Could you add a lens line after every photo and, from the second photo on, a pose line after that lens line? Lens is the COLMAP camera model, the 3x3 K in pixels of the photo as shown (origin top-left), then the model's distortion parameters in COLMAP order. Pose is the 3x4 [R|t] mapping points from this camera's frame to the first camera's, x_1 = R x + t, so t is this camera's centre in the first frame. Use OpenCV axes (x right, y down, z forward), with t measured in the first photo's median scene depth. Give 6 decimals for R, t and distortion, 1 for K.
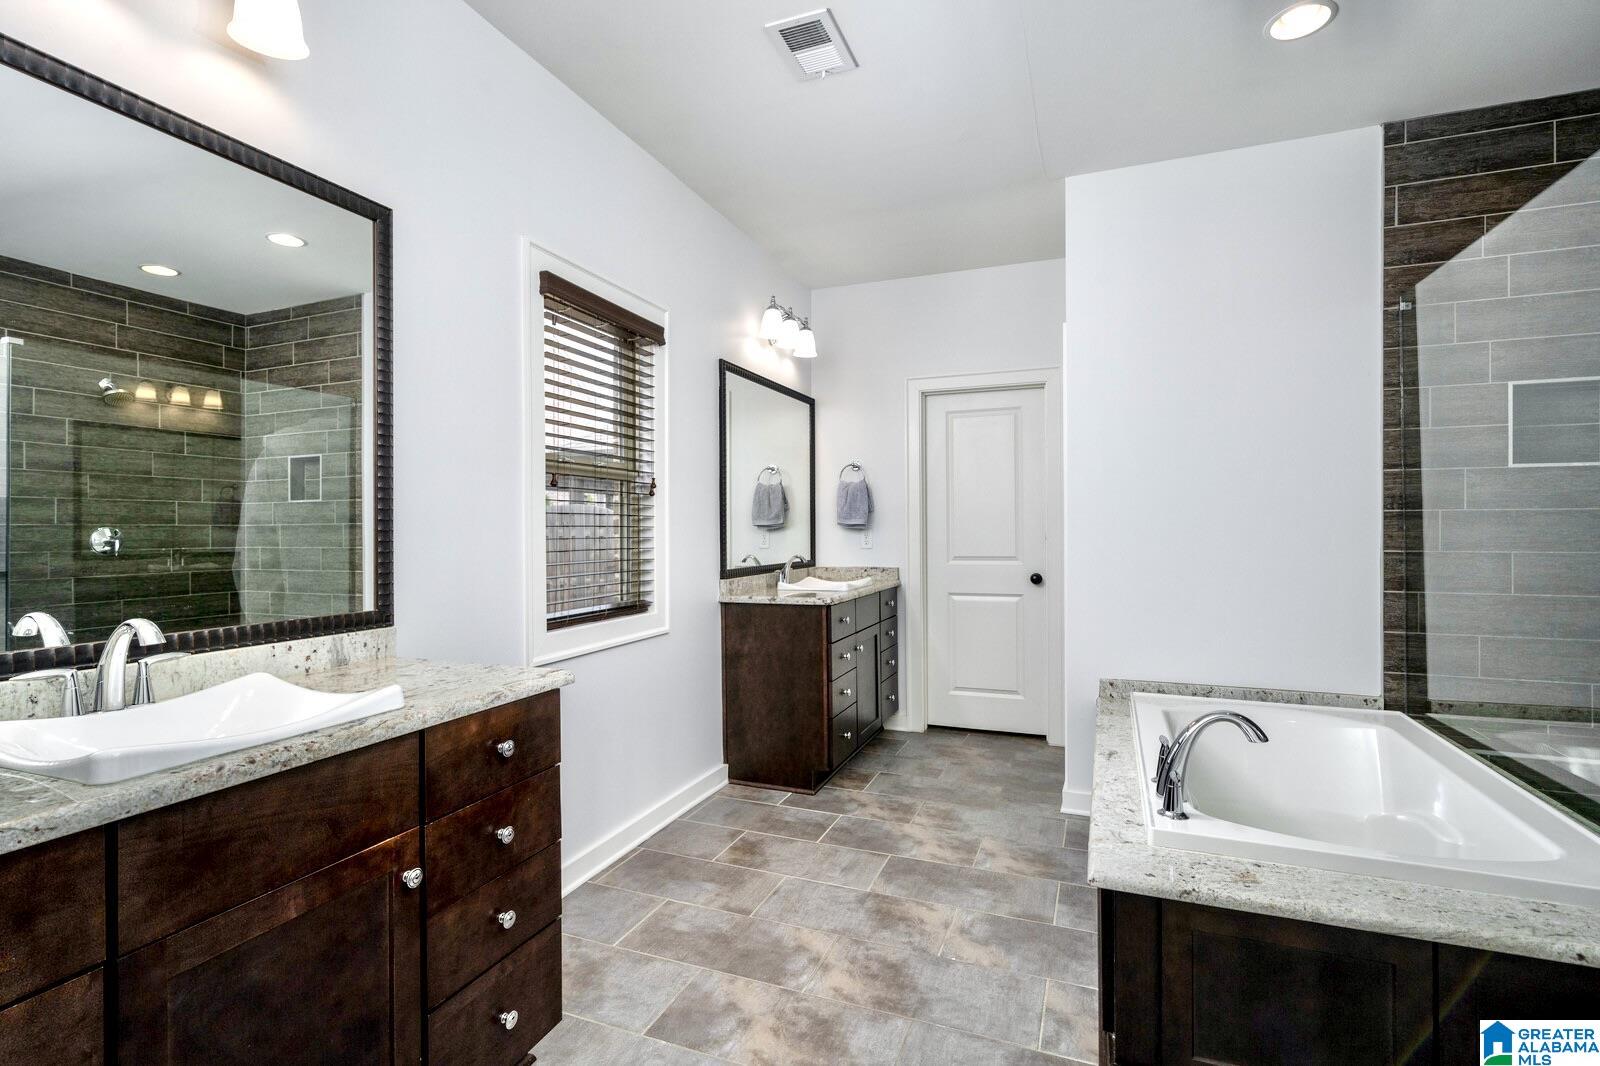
lens RADIAL K [[744.0, 0, 793.9], [0, 744.0, 529.9], [0, 0, 1]] dist [0.000123, -0.001307]
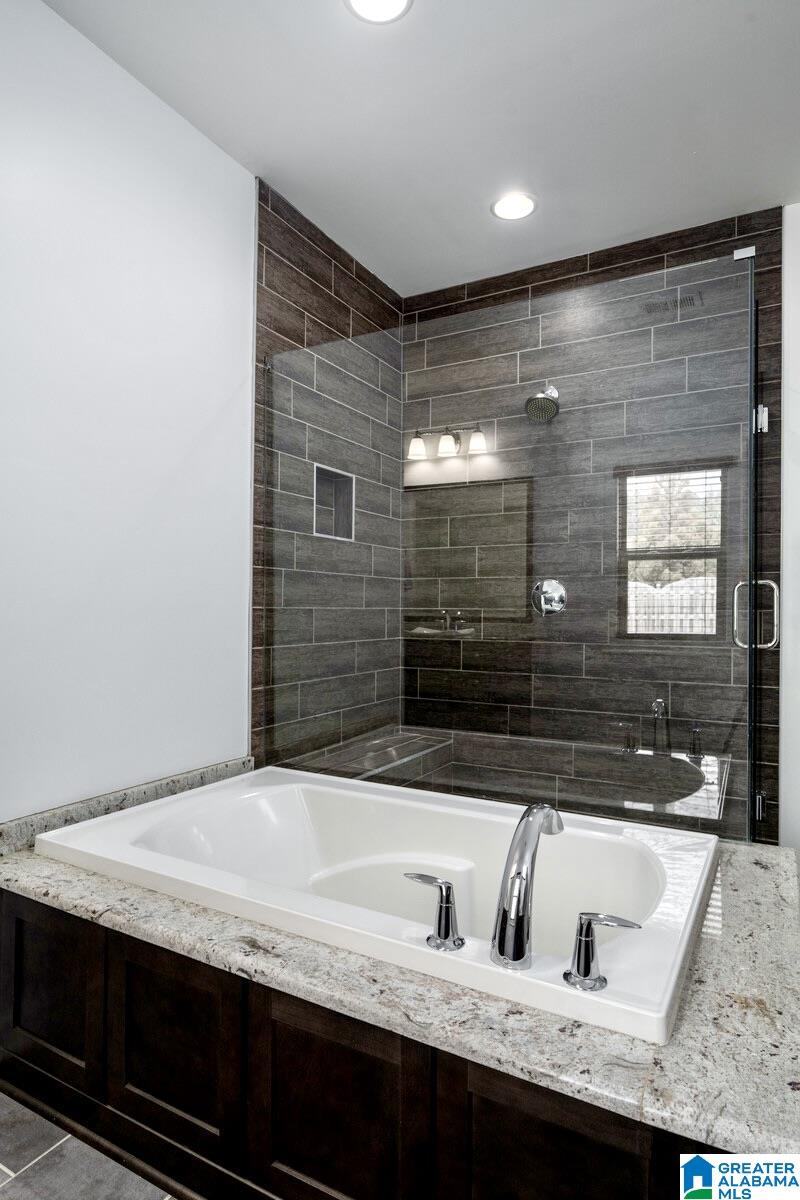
lens RADIAL K [[683.9, 0, 405.5], [0, 683.9, 601.4], [0, 0, 1]] dist [-0.004906, 0.003574]
pose [[0.115715, 0.012273, 0.993207, -0.085758], [-0.008061, 0.999902, -0.011417, 0.029716], [-0.993250, -0.006685, 0.115803, 0.706058]]
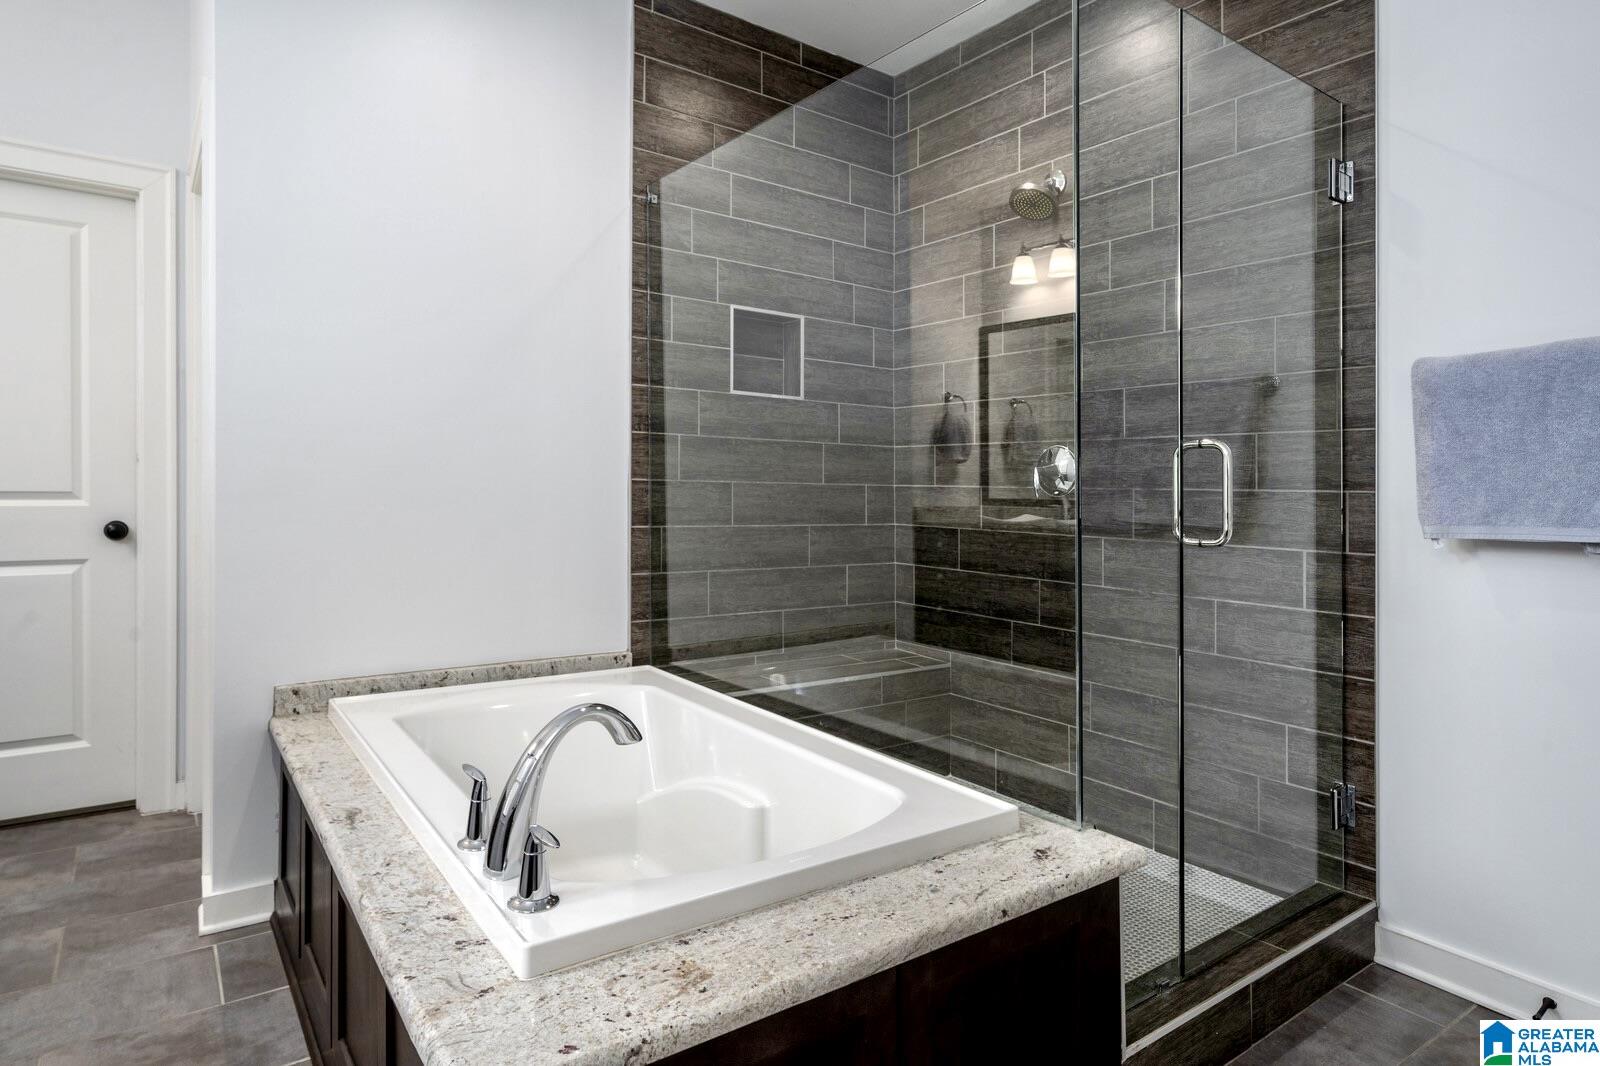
lens RADIAL K [[911.8, 0, 799.5], [0, 911.8, 490.9], [0, 0, 1]] dist [-0.004906, 0.003574]
pose [[0.523690, 0.009605, 0.851855, 0.006440], [-0.021496, 0.999767, 0.001942, 0.036101], [-0.851638, -0.019328, 0.523775, 0.295292]]
